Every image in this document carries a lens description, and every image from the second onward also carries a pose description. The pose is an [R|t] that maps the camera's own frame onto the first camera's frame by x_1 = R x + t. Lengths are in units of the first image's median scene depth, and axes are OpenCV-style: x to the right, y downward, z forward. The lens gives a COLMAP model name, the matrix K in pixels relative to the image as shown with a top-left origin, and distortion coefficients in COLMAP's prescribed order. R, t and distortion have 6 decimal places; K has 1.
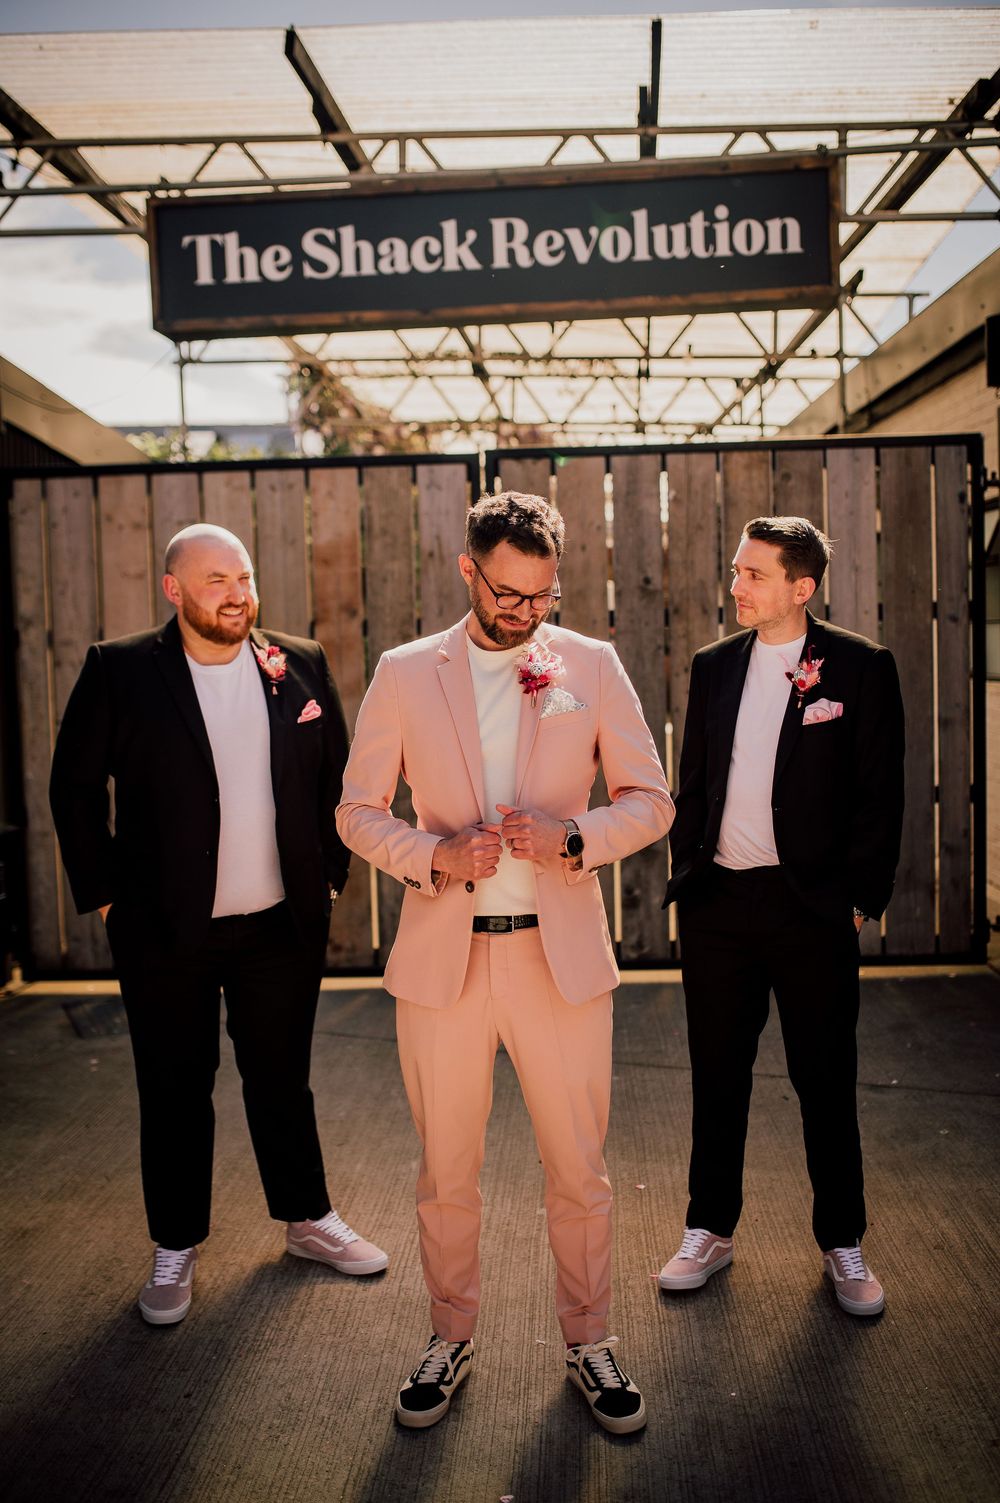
lens RADIAL K [[1481.1, 0, 506.4], [0, 1481.1, 746.5], [0, 0, 1]] dist [-0.072042, 0.117739]
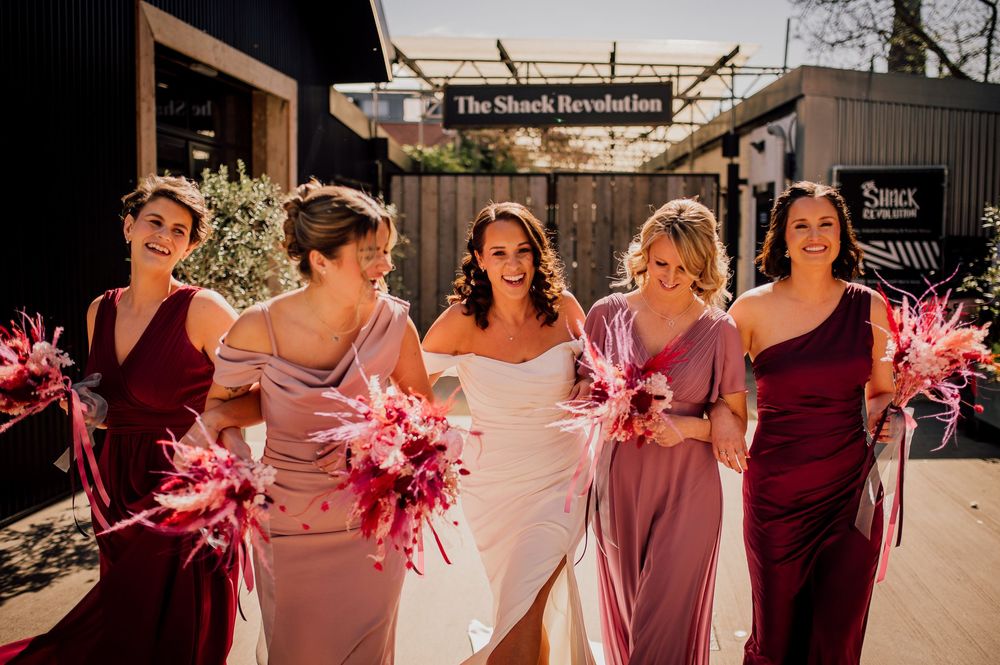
lens RADIAL K [[1042.0, 0, 500.0], [0, 1042.0, 332.5], [0, 0, 1]] dist [-0.068431, 0.098027]
pose [[0.999187, 0.036904, -0.016227, -0.075893], [-0.036497, 0.999030, 0.024657, 0.074533], [0.017121, -0.024045, 0.999564, -1.109086]]
